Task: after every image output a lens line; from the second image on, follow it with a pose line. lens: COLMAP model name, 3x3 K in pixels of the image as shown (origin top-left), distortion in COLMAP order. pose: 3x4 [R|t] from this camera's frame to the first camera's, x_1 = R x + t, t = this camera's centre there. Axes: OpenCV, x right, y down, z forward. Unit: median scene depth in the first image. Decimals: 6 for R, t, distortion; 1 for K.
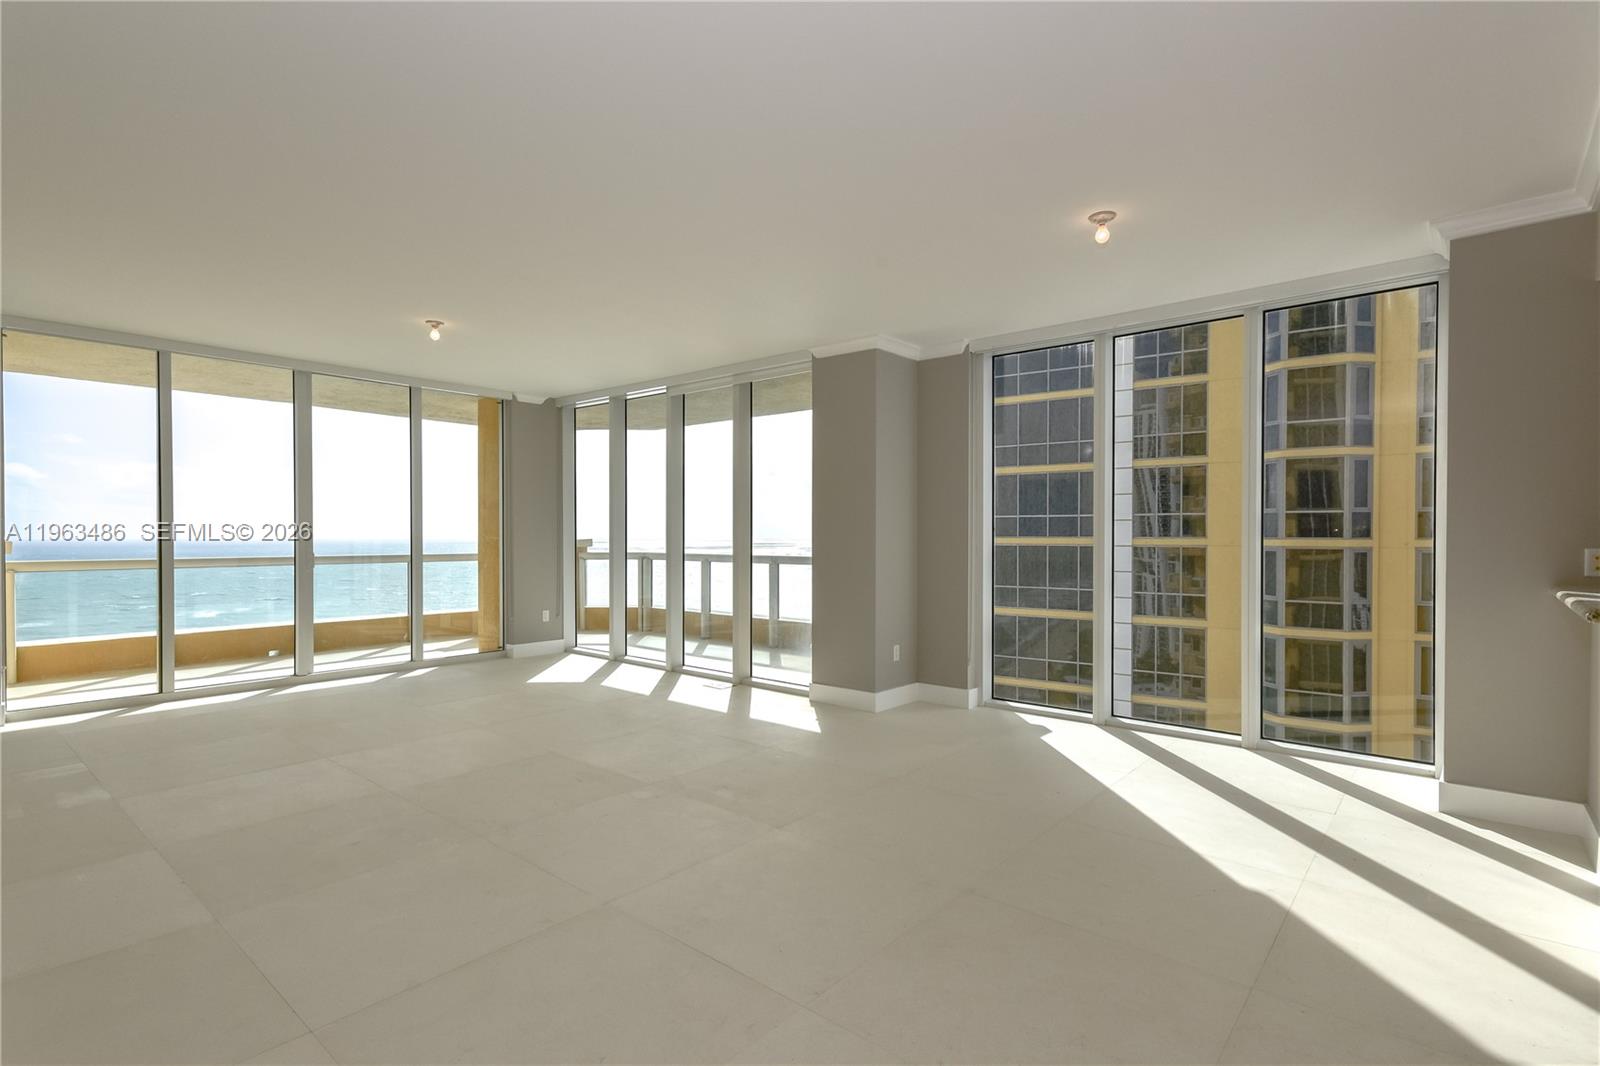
lens RADIAL K [[777.2, 0, 806.1], [0, 777.2, 532.4], [0, 0, 1]] dist [0.010096, -0.001288]
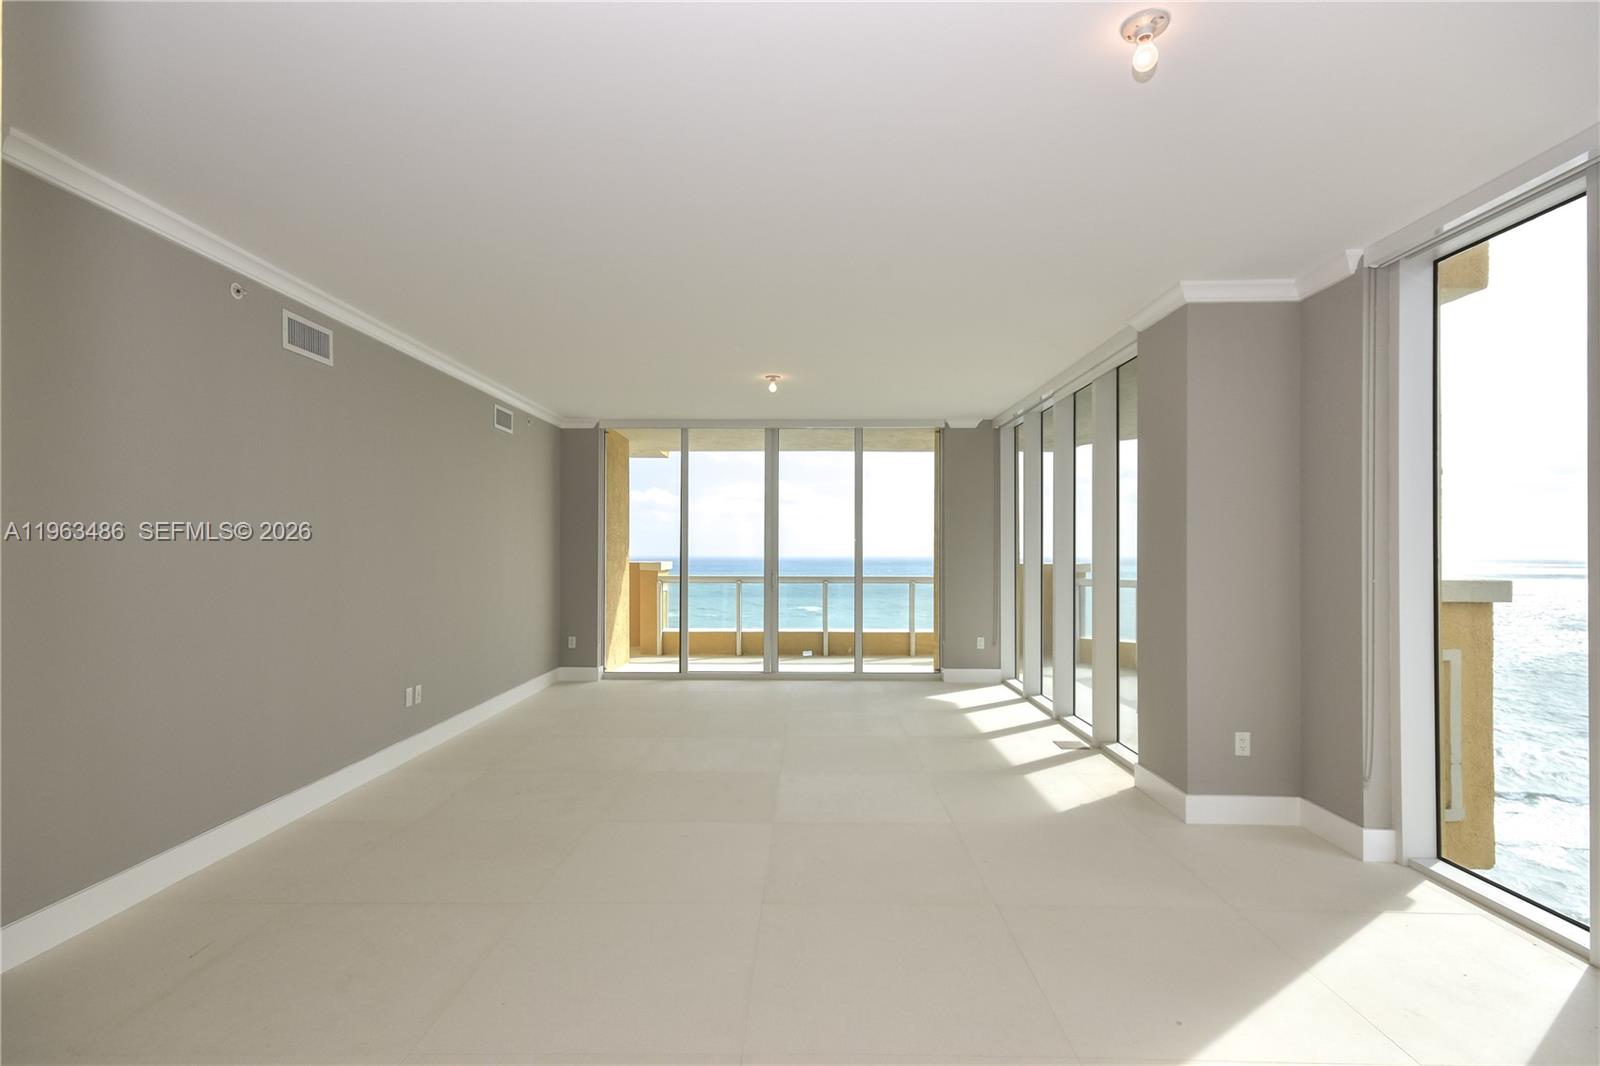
lens RADIAL K [[804.1, 0, 842.3], [0, 804.1, 540.1], [0, 0, 1]] dist [0.016885, -0.002068]
pose [[0.639095, -0.008897, -0.769076, 0.370835], [-0.000958, 0.999923, -0.012364, -0.010607], [0.769127, 0.008638, 0.639038, 0.243222]]
